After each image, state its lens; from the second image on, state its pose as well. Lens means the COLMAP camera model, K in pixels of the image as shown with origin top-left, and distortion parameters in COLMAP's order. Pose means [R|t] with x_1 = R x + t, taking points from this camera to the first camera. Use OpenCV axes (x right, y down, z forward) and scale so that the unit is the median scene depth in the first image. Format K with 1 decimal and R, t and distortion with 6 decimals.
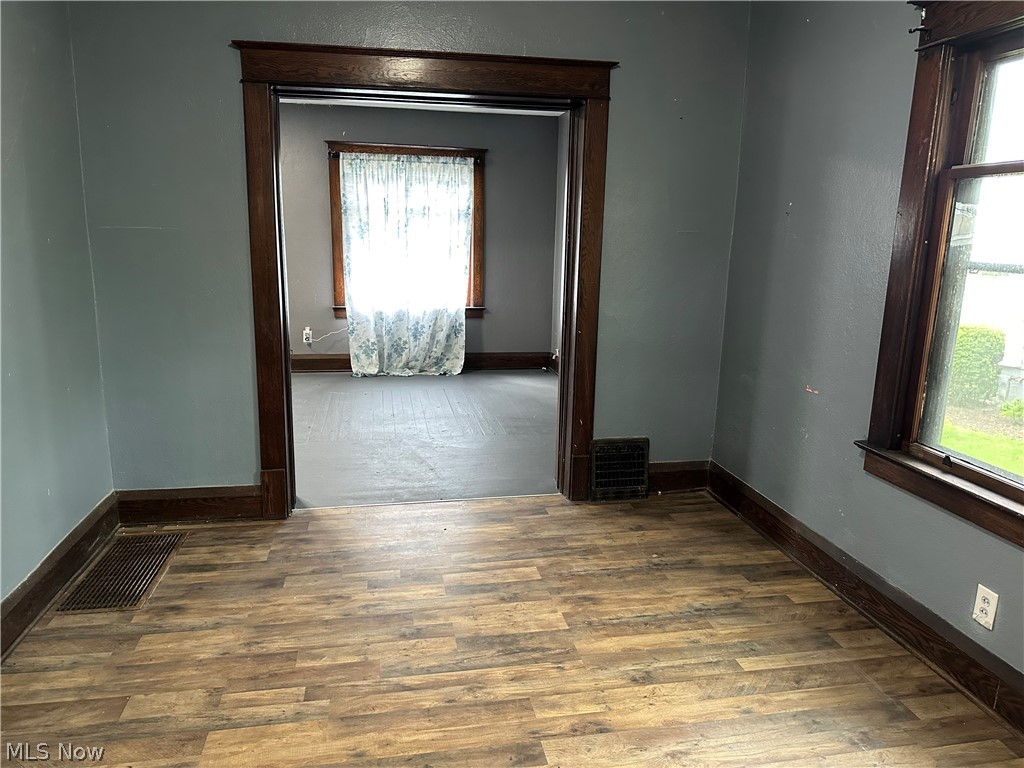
lens RADIAL K [[712.4, 0, 512.0], [0, 712.4, 384.0], [0, 0, 1]] dist [0.000614, -0.003652]
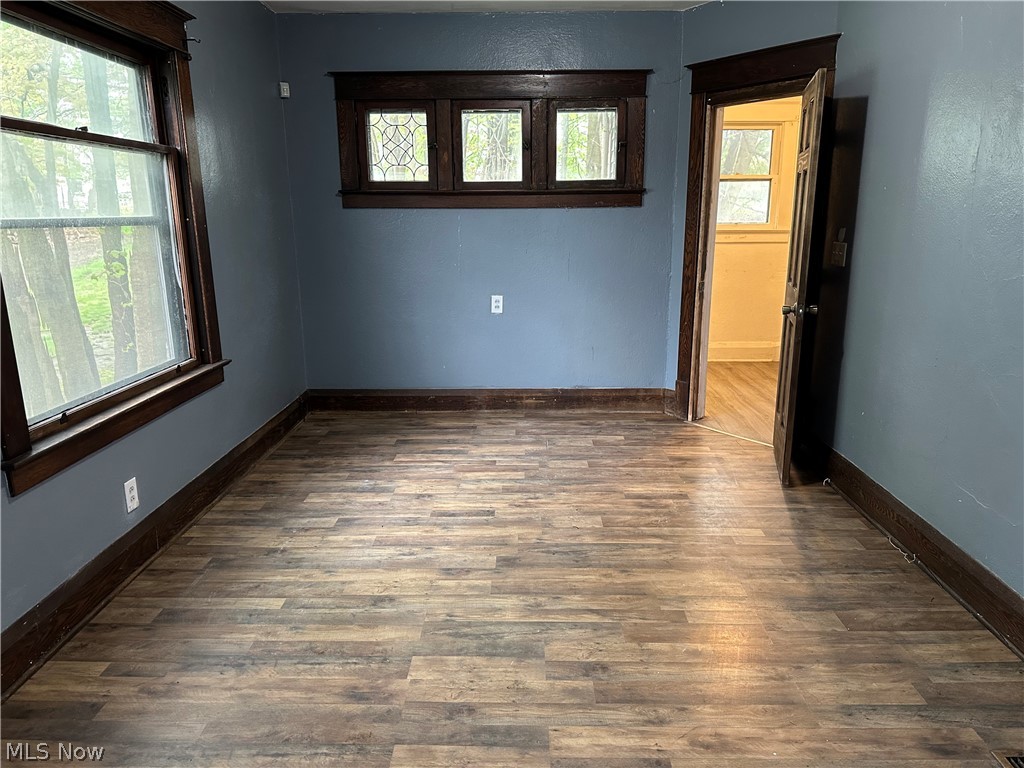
lens RADIAL K [[712.4, 0, 512.0], [0, 712.4, 384.0], [0, 0, 1]] dist [0.000614, -0.003652]
pose [[-0.978814, -0.063484, 0.194660, -0.199873], [0.026543, 0.903353, 0.428076, -0.347967], [-0.203022, 0.424174, -0.882530, 1.727616]]
